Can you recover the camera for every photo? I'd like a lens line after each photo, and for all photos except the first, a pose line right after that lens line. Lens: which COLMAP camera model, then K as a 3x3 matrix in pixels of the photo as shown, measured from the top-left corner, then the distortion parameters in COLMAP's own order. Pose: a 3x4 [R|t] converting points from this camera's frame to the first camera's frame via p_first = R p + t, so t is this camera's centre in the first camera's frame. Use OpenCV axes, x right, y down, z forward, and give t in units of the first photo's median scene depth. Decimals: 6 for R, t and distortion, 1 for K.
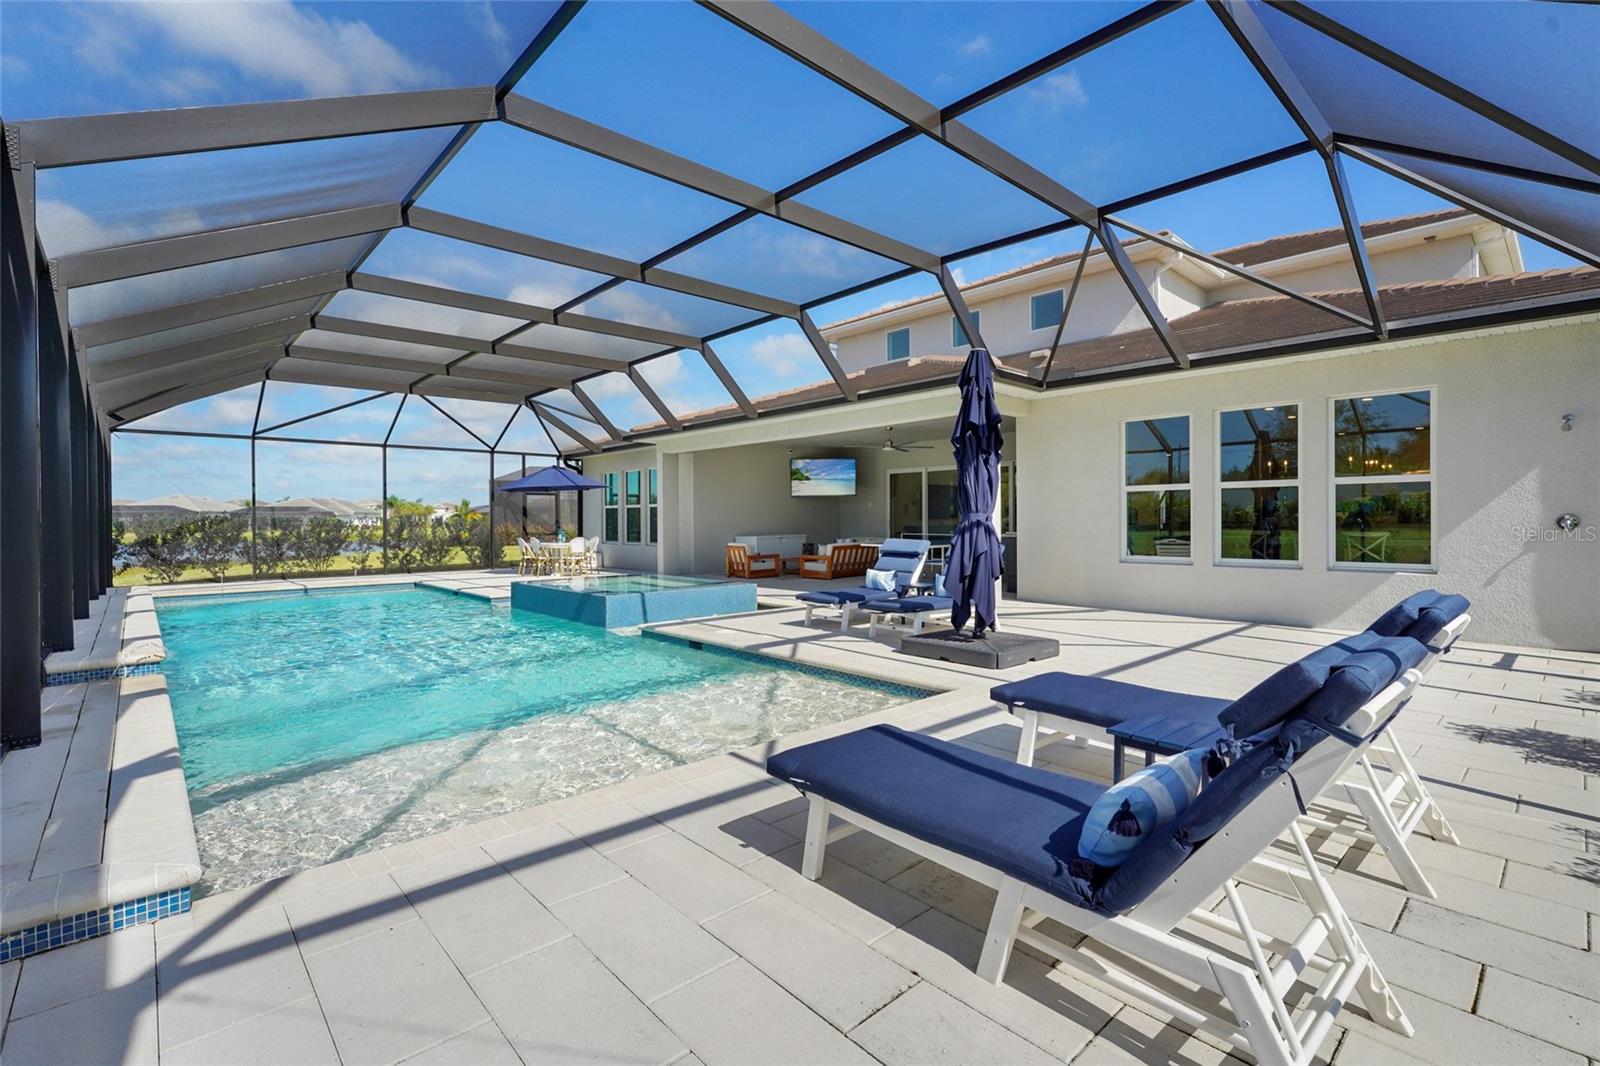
lens RADIAL K [[723.5, 0, 804.9], [0, 723.5, 523.7], [0, 0, 1]] dist [-0.001974, 0.001188]
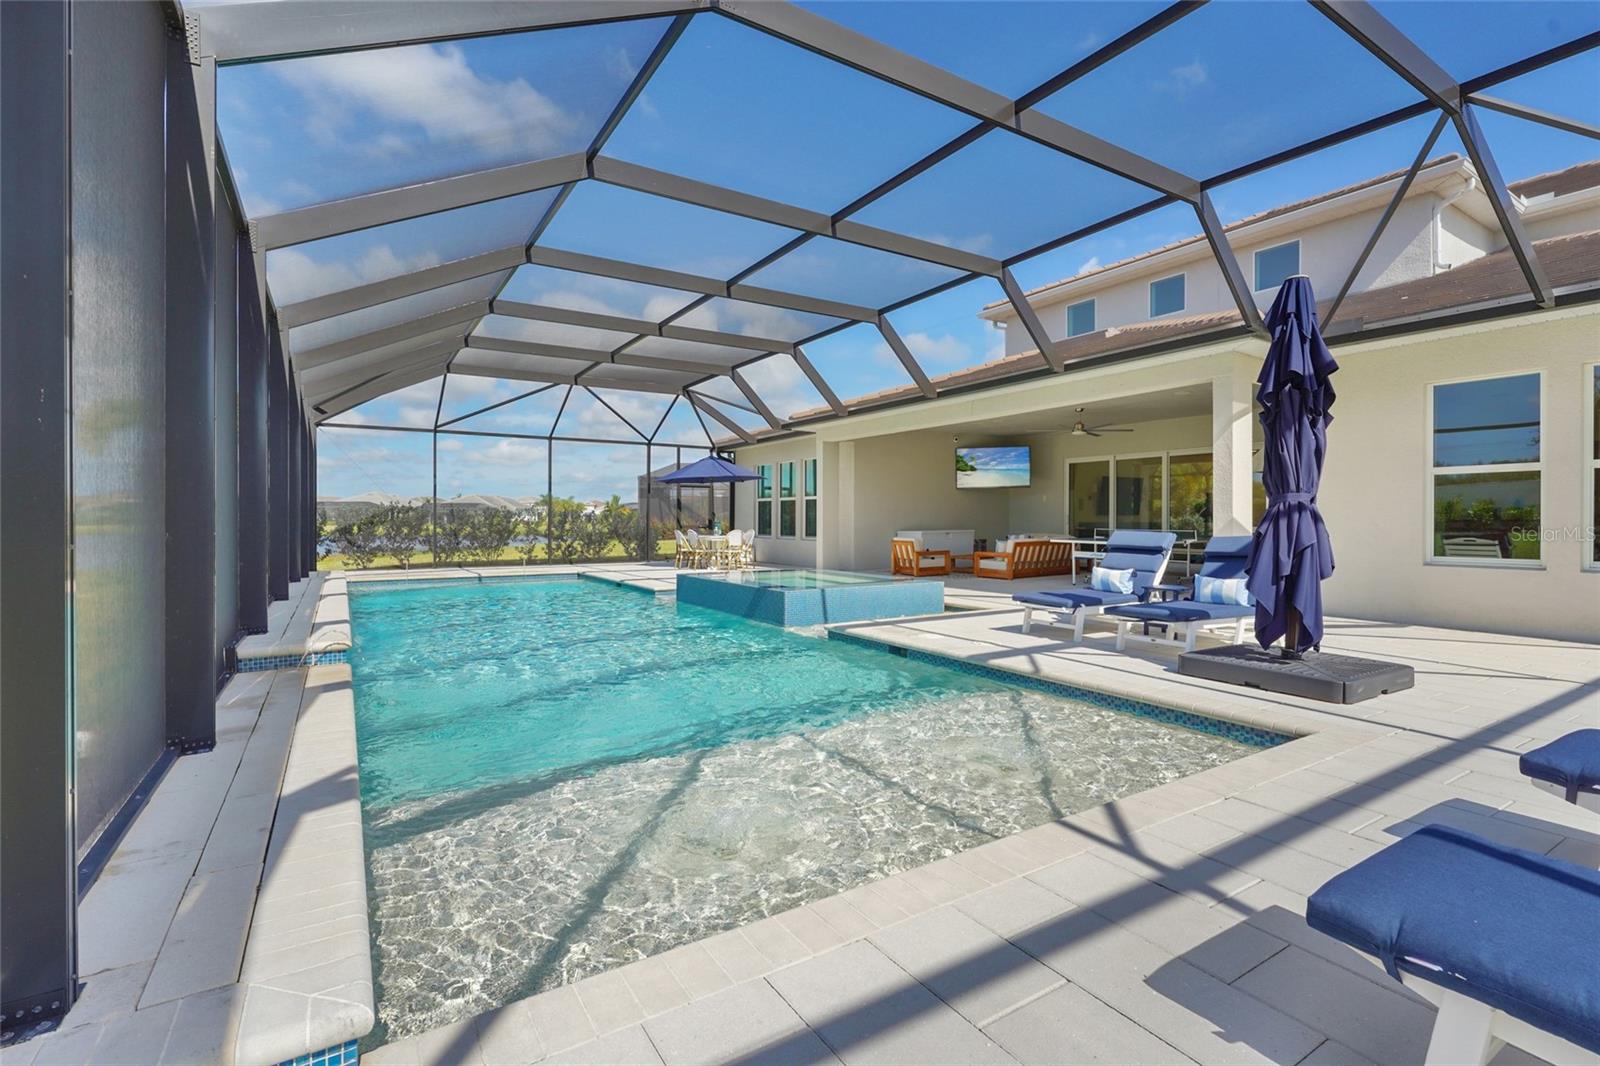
lens RADIAL K [[723.5, 0, 801.9], [0, 723.5, 519.6], [0, 0, 1]] dist [-0.001974, 0.001188]
pose [[0.983955, 0.007683, -0.178249, -0.089730], [-0.008595, 0.999954, -0.004345, 0.013719], [0.178207, 0.005807, 0.983976, 0.110855]]
